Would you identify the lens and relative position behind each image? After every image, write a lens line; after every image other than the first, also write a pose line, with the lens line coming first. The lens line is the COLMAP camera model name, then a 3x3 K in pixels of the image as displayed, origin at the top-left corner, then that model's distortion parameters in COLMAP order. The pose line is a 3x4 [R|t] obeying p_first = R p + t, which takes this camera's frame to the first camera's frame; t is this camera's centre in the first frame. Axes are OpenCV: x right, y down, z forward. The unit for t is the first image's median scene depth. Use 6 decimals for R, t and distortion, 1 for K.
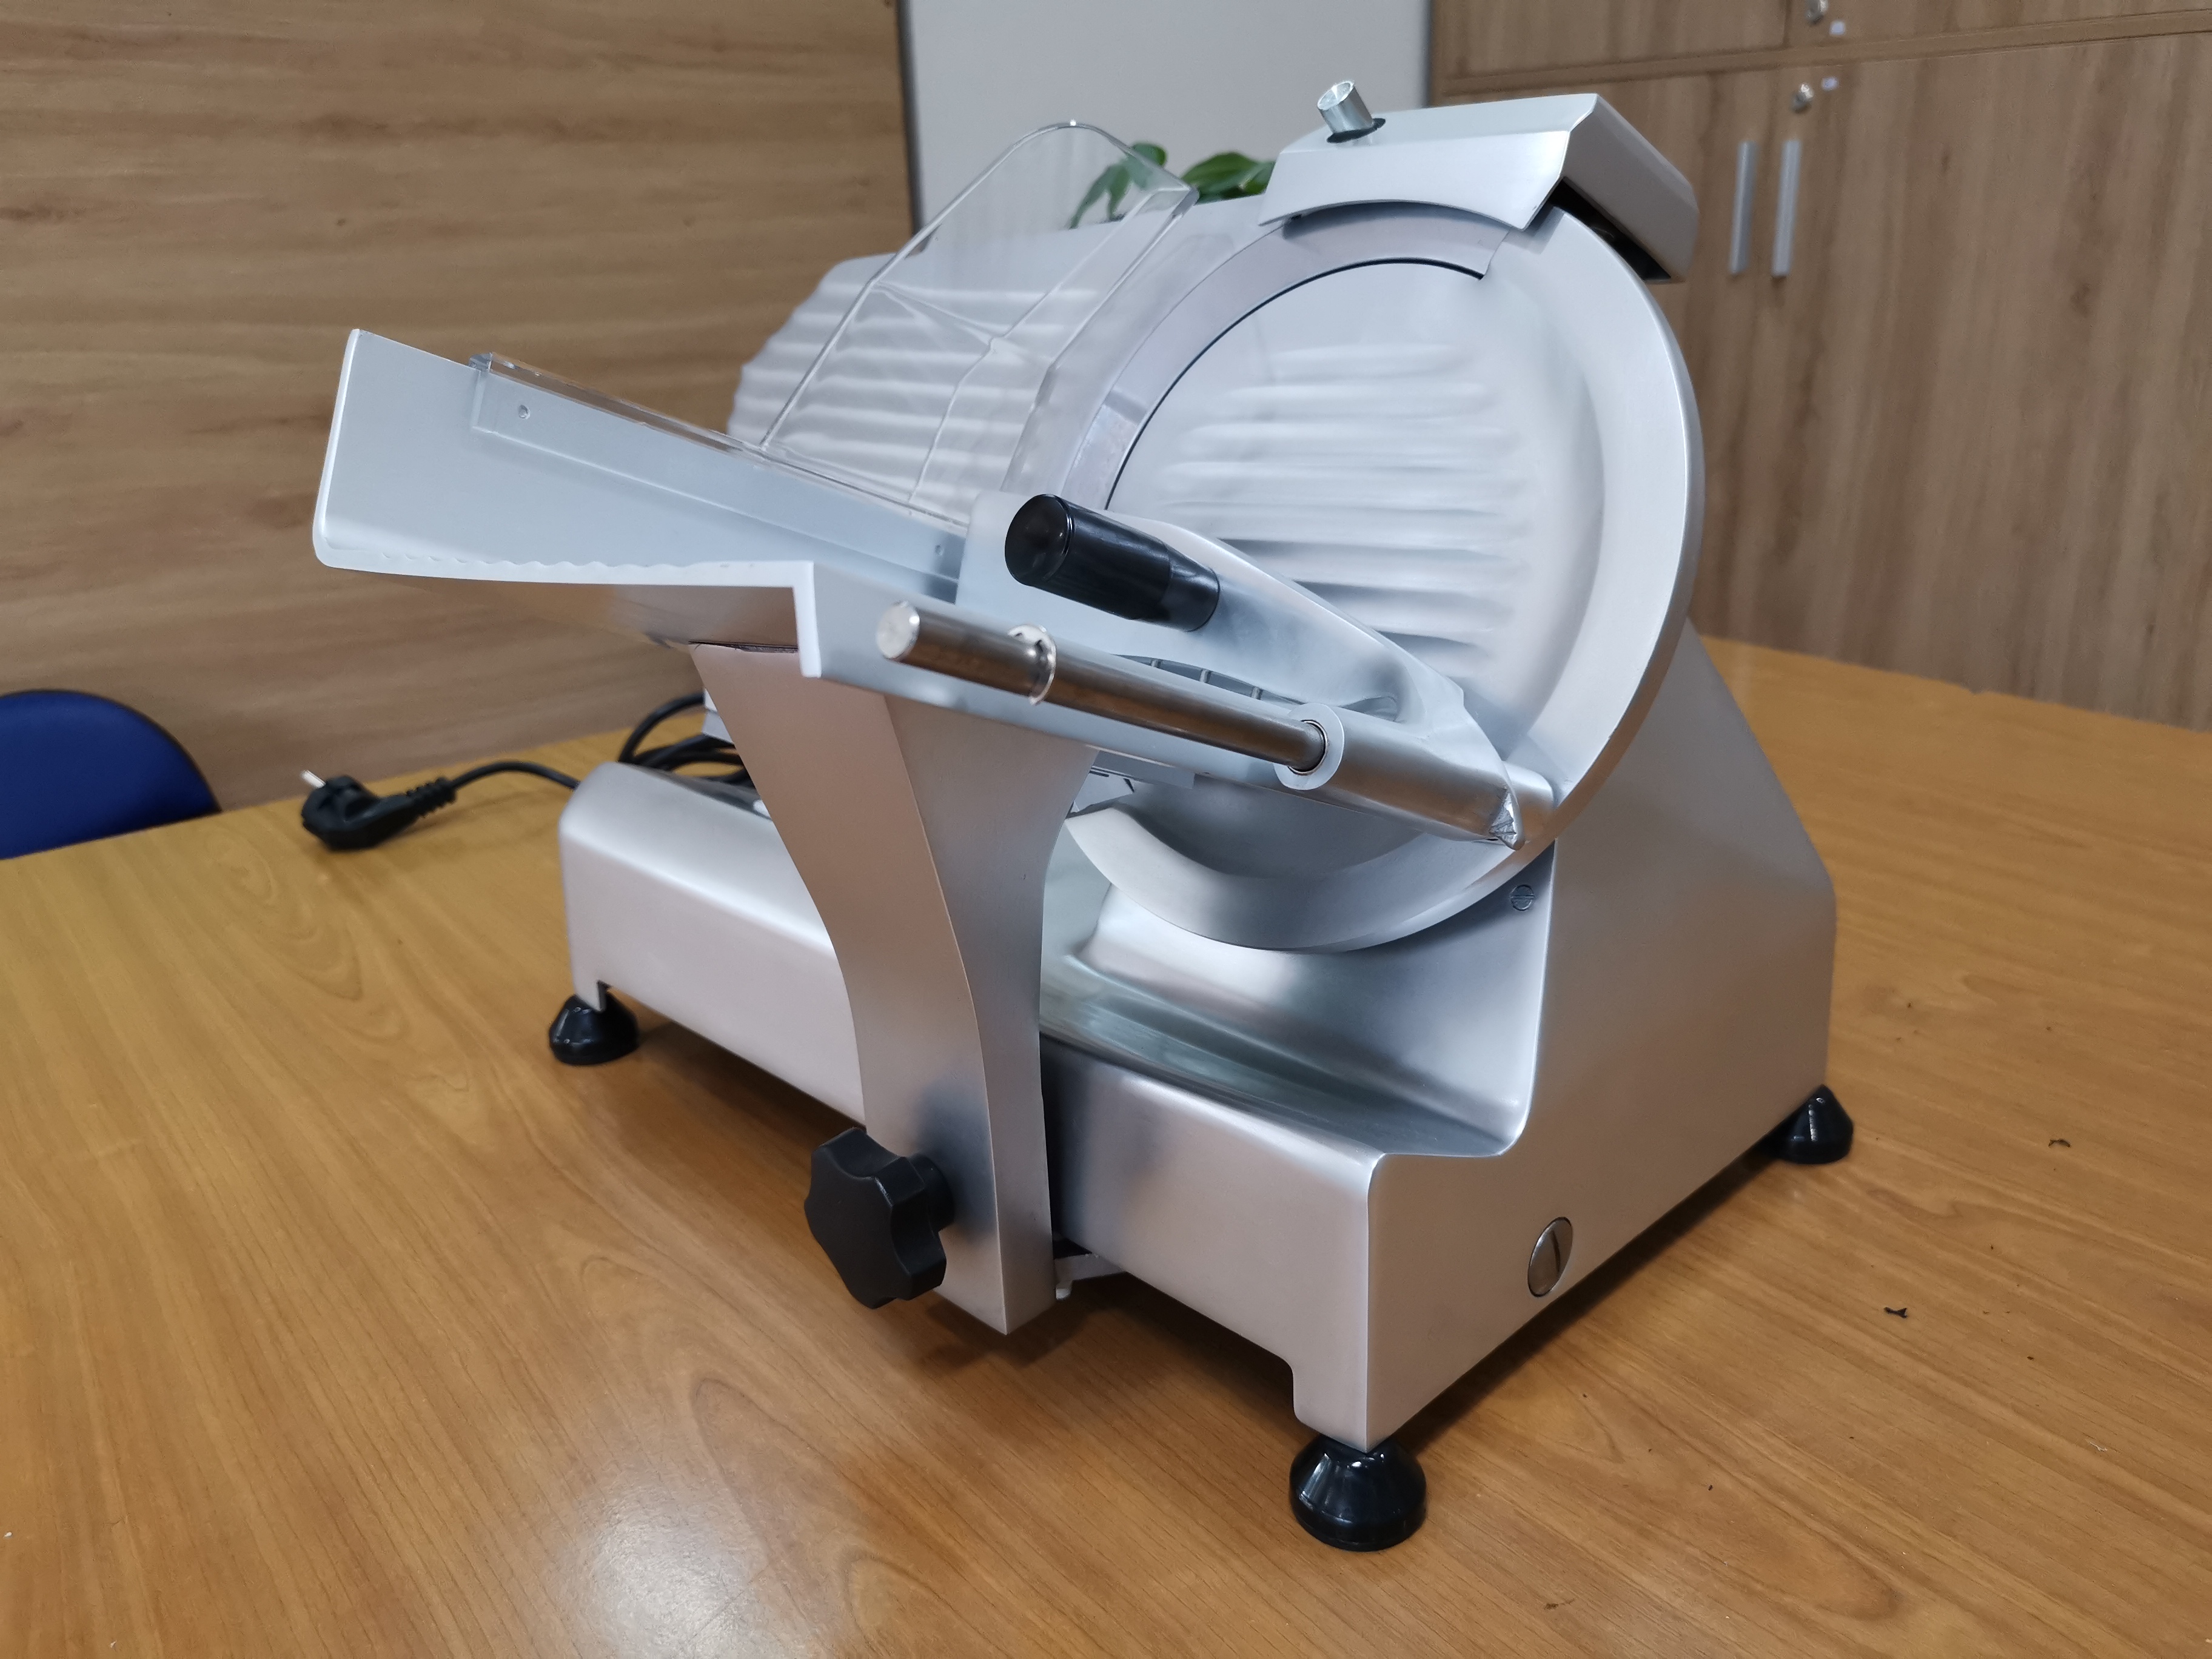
lens RADIAL K [[1749.0, 0, 1106.0], [0, 1749.0, 829.5], [0, 0, 1]] dist [0.002414, -0.007027]
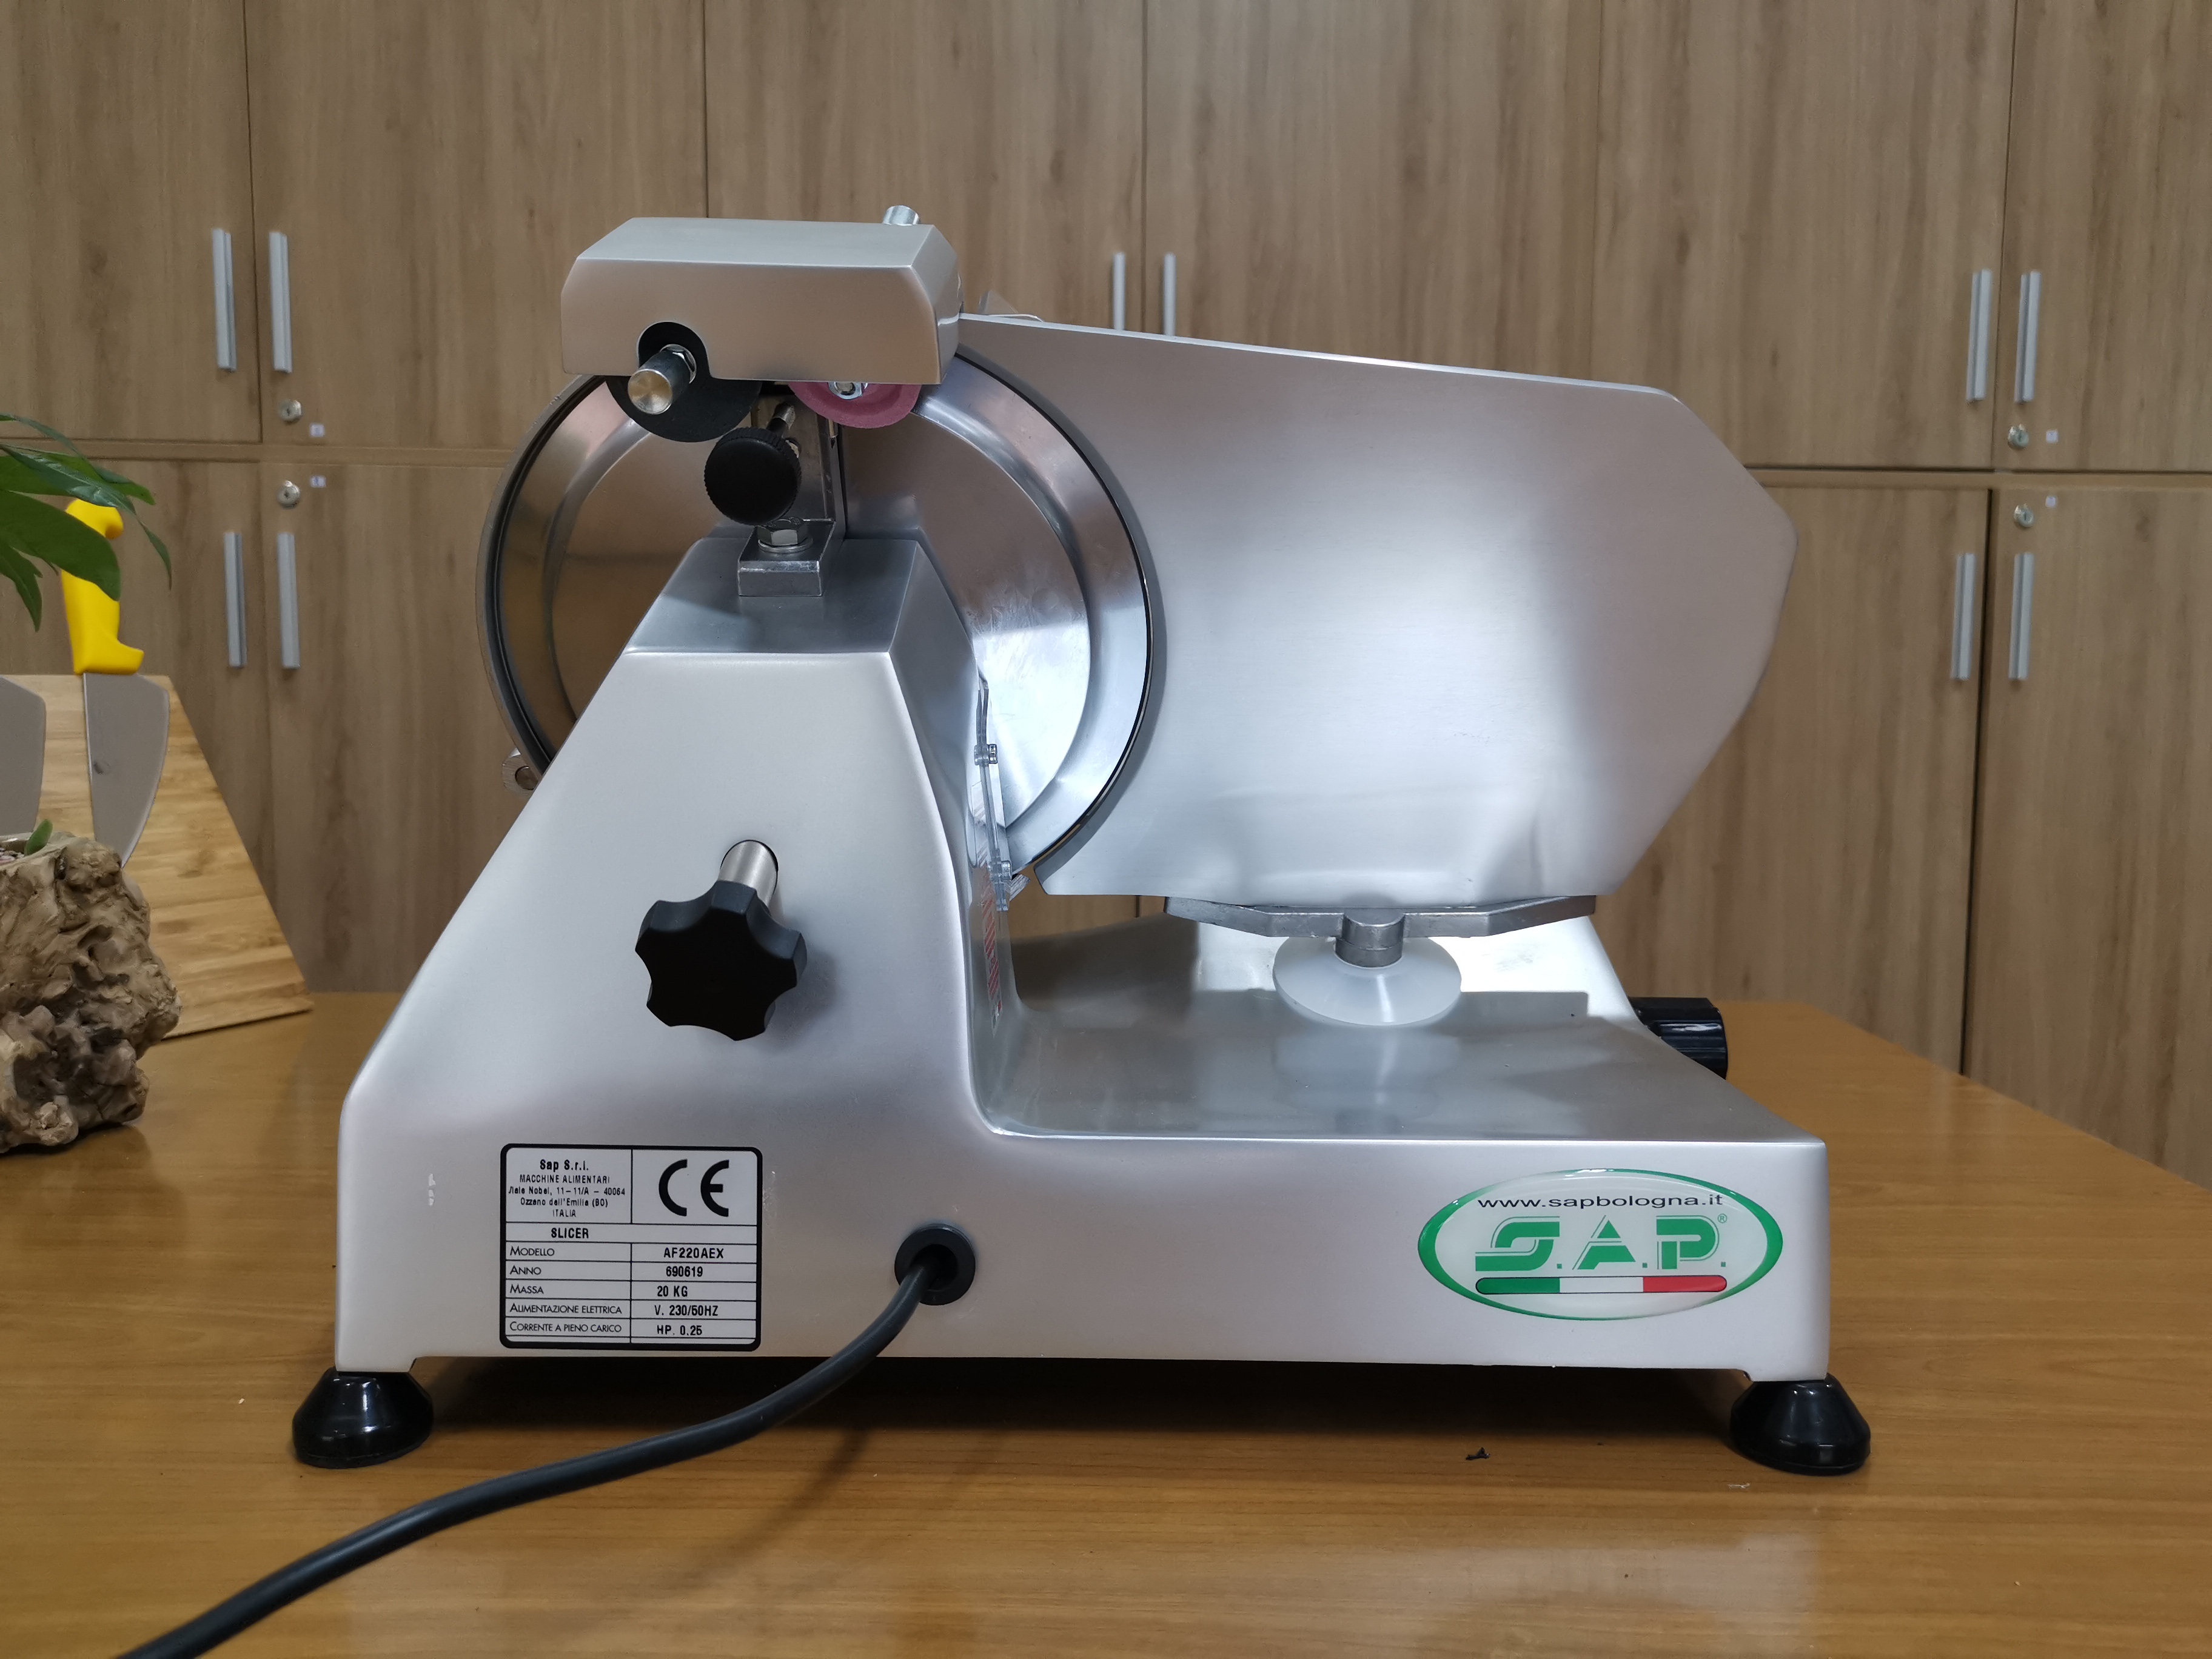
lens RADIAL K [[1742.9, 0, 1106.0], [0, 1742.9, 829.5], [0, 0, 1]] dist [0.013895, -0.007121]
pose [[0.611381, -0.032758, 0.790658, -0.319306], [0.244677, 0.958009, -0.149506, 0.049367], [-0.752560, 0.284861, 0.593723, 0.459172]]
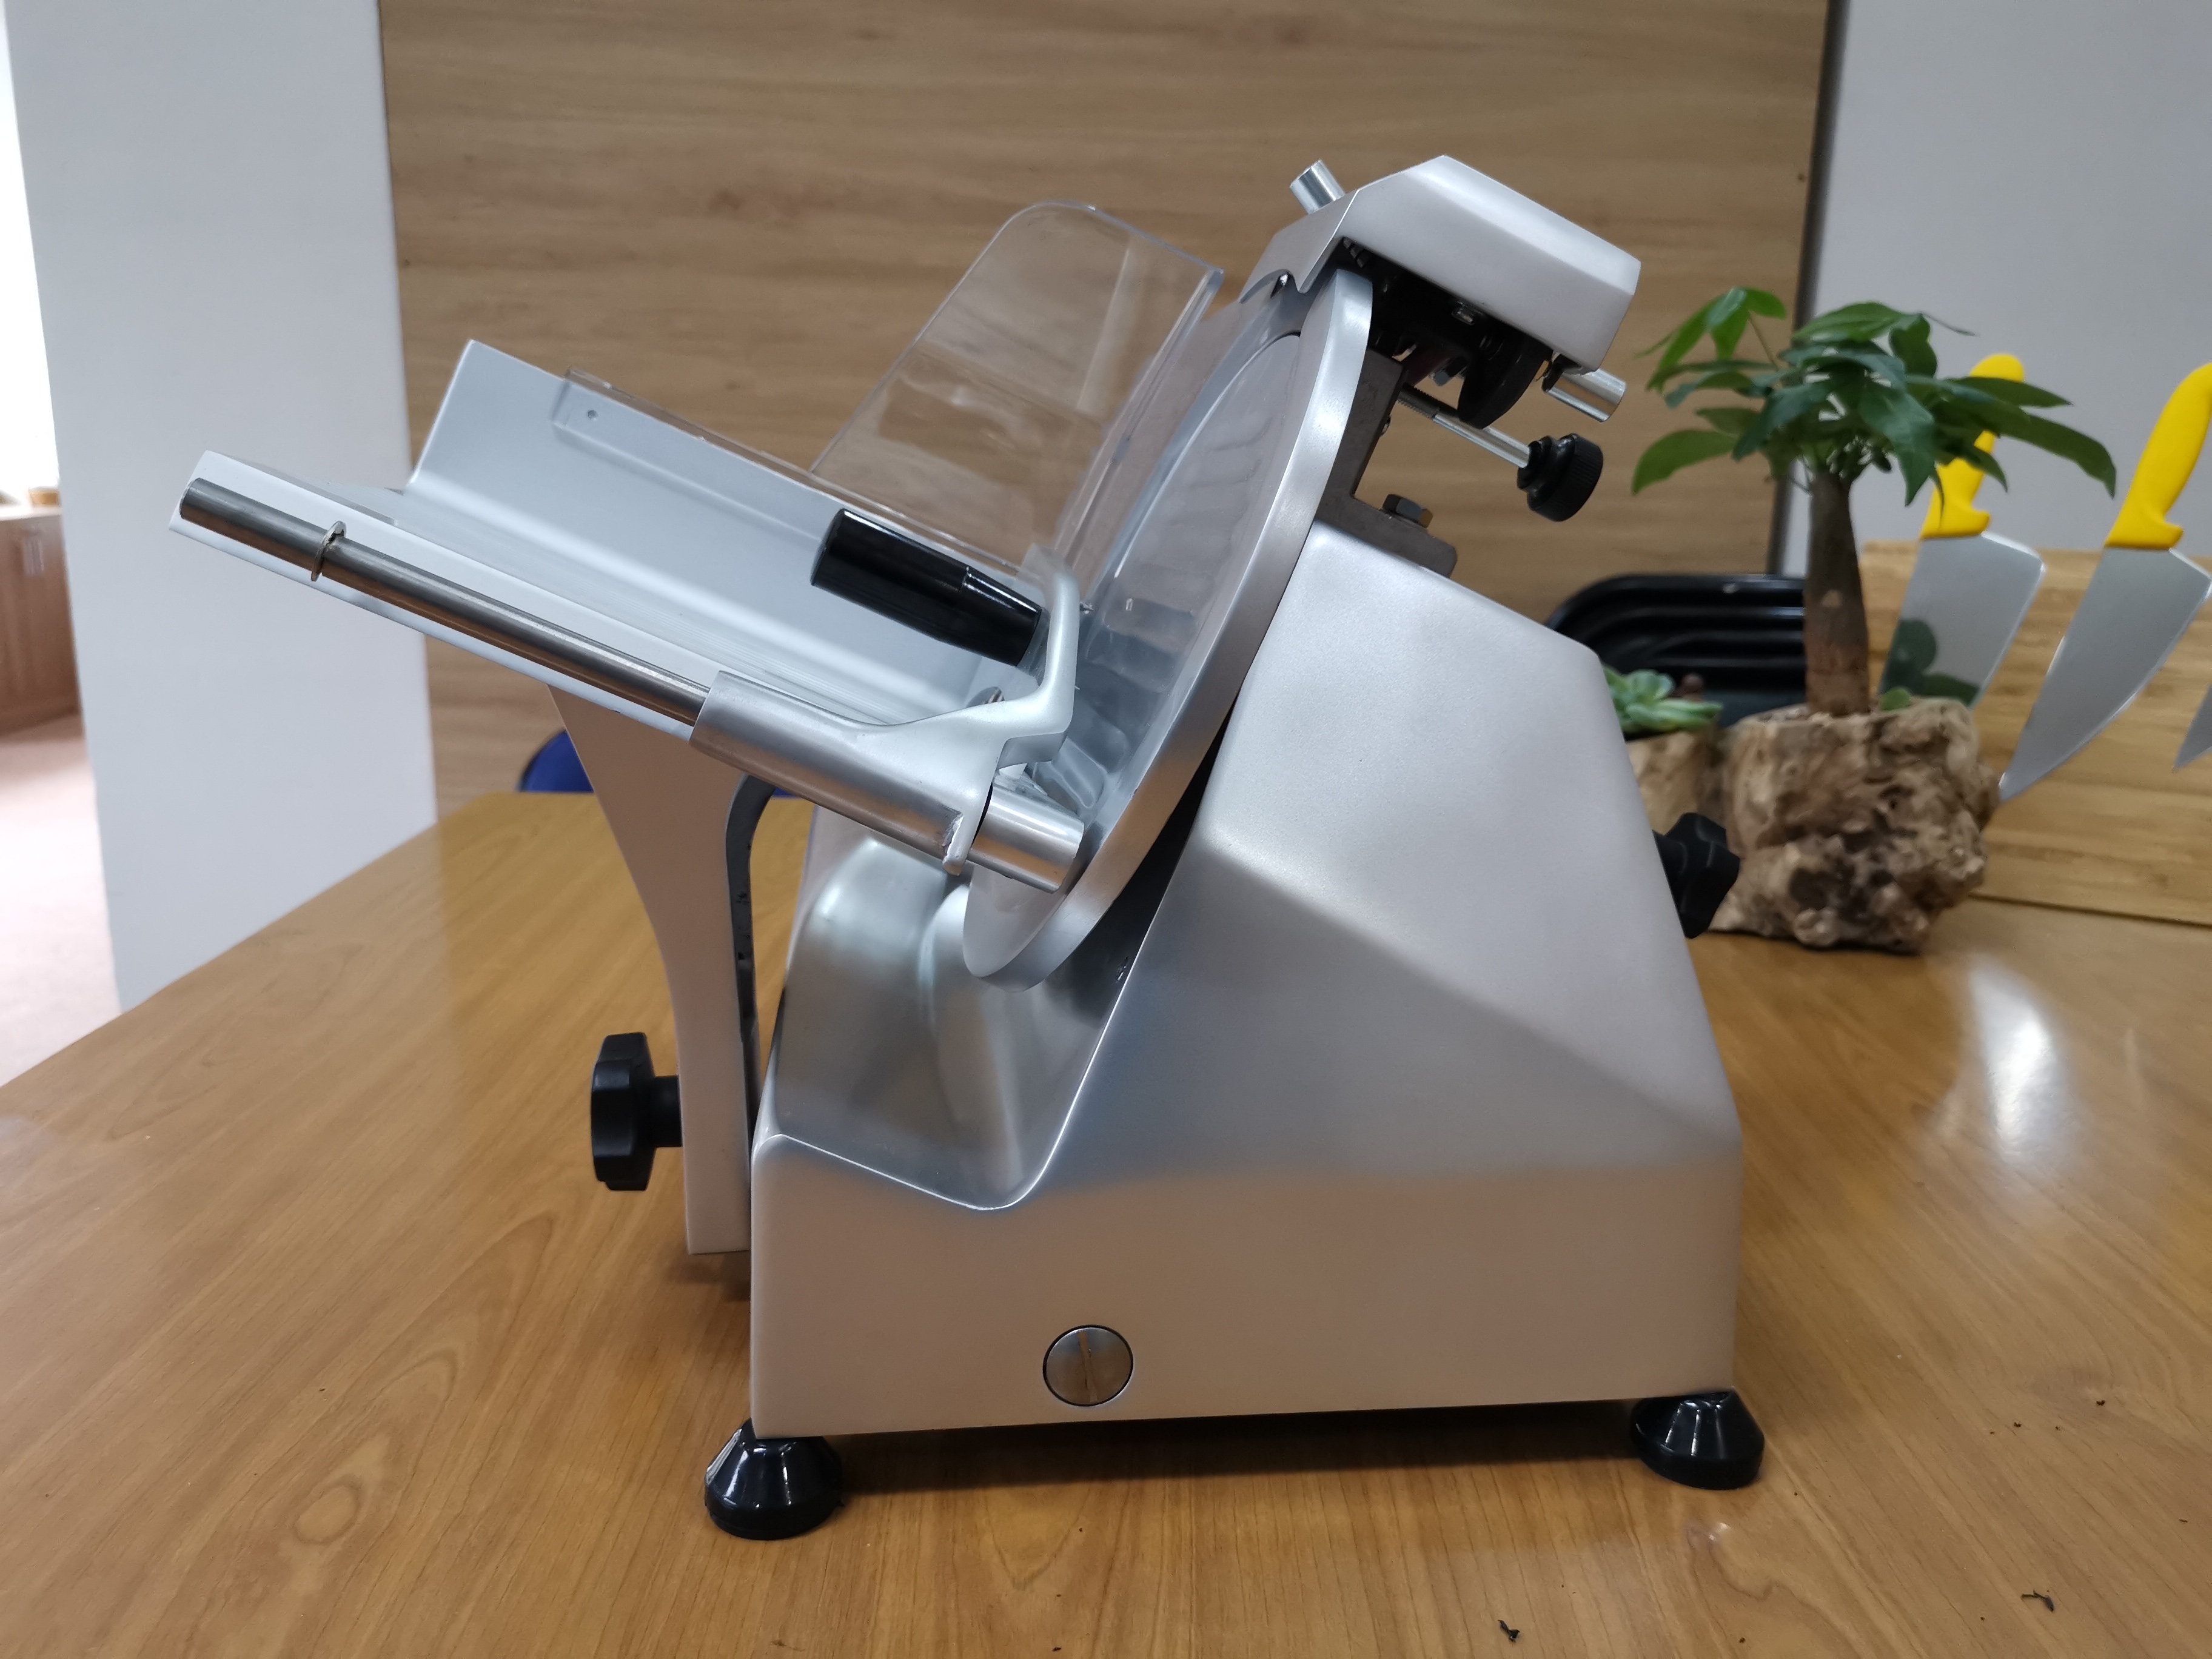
lens RADIAL K [[1749.0, 0, 1106.0], [0, 1749.0, 829.5], [0, 0, 1]] dist [0.002414, -0.007027]
pose [[0.789140, 0.192268, -0.583345, 0.619112], [-0.253556, 0.967016, -0.024283, -0.007557], [0.559435, 0.167073, 0.811861, 0.175625]]
